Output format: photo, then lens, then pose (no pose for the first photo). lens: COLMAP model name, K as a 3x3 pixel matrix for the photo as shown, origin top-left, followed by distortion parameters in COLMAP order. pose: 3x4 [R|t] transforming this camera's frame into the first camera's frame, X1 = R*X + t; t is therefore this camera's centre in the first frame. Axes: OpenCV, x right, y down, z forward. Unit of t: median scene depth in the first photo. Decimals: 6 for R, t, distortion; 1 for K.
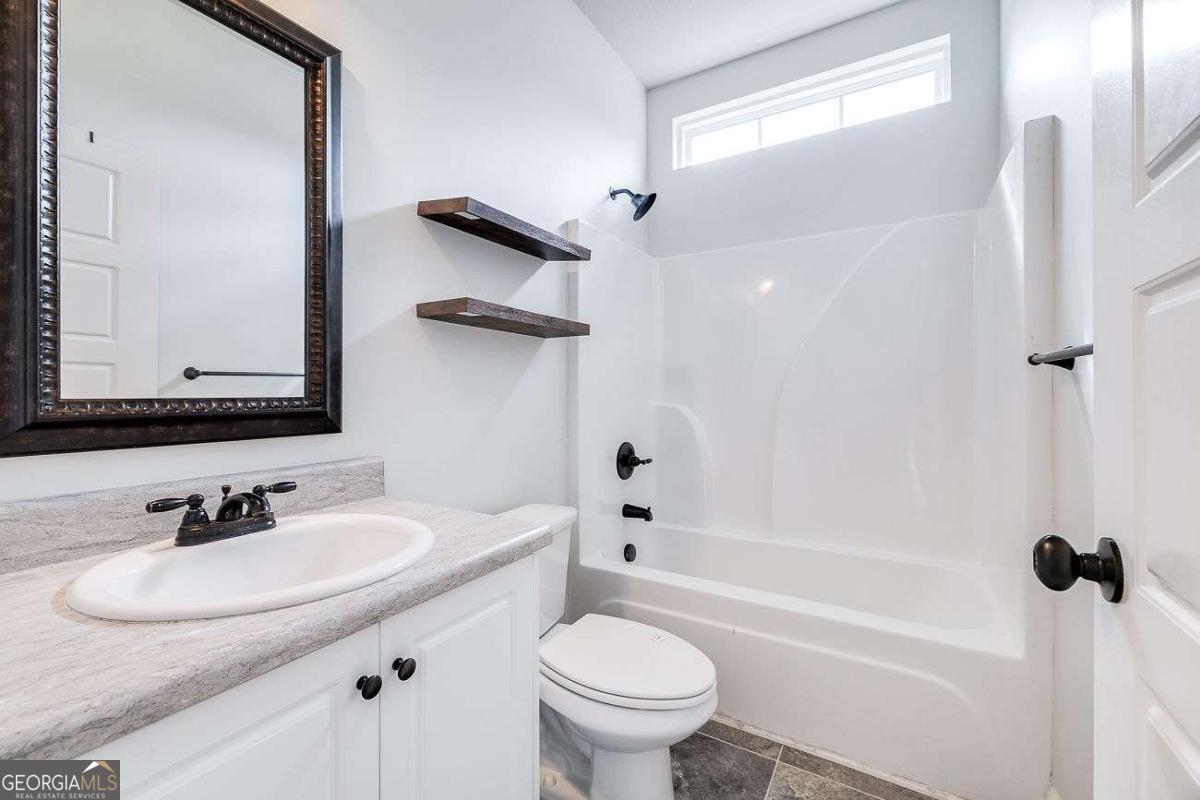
lens RADIAL K [[499.6, 0, 600.7], [0, 499.6, 393.9], [0, 0, 1]] dist [0.001462, 0.000010]
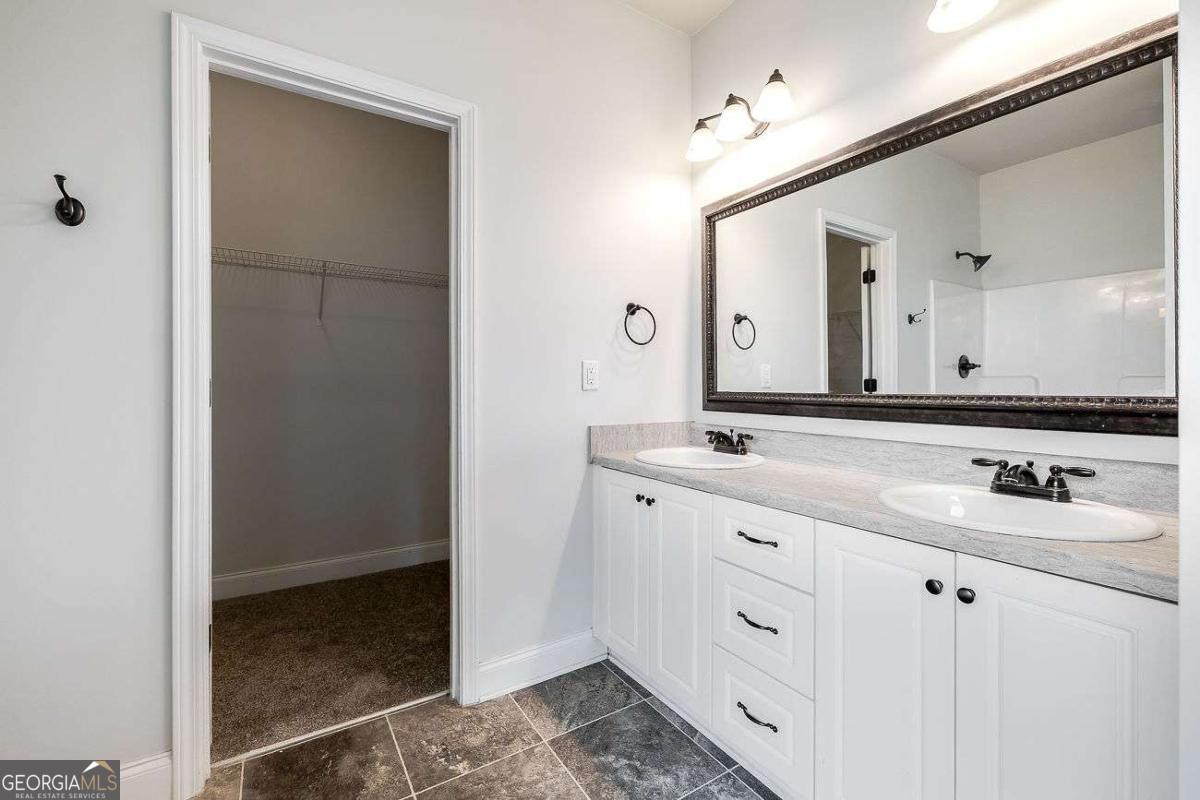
lens RADIAL K [[499.6, 0, 600.7], [0, 499.6, 393.9], [0, 0, 1]] dist [0.001462, 0.000010]
pose [[-0.439172, 0.005621, -0.898386, 1.032550], [0.004041, 0.999983, 0.004281, -0.005241], [0.898394, -0.001750, -0.439187, 0.585909]]
